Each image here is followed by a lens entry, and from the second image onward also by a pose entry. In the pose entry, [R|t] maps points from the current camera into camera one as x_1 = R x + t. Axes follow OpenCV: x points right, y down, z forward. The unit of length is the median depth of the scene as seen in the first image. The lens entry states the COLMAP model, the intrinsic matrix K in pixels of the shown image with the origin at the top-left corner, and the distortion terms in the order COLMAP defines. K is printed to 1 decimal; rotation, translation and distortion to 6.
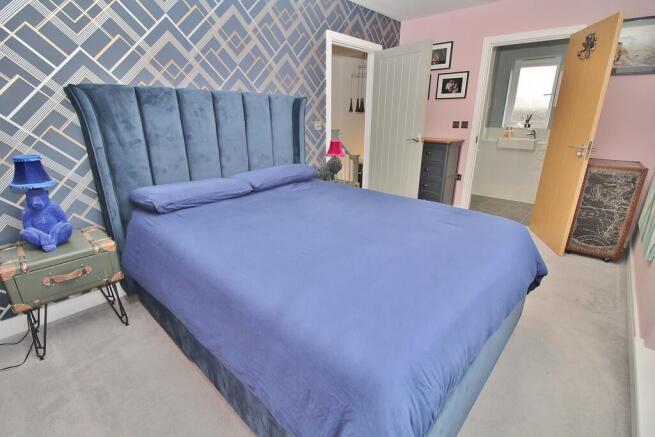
lens RADIAL K [[307.4, 0, 326.9], [0, 307.4, 217.5], [0, 0, 1]] dist [-0.002468, -0.004404]
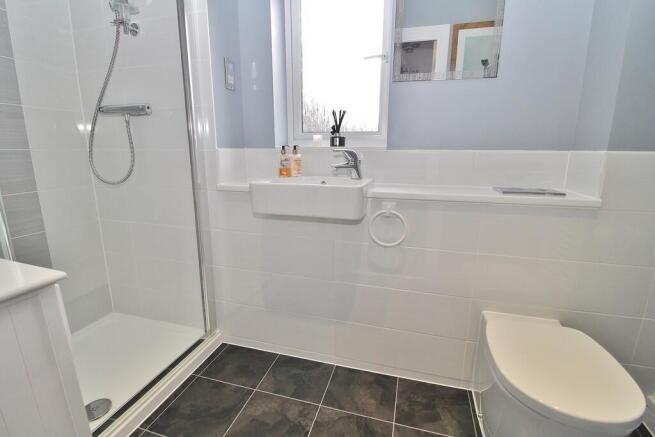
lens RADIAL K [[307.4, 0, 327.7], [0, 307.4, 218.8], [0, 0, 1]] dist [-0.002468, -0.004404]
pose [[0.893370, -0.095181, 0.439125, 0.485513], [0.138225, 0.988130, -0.067030, -0.191408], [-0.427533, 0.120581, 0.895922, 0.706660]]
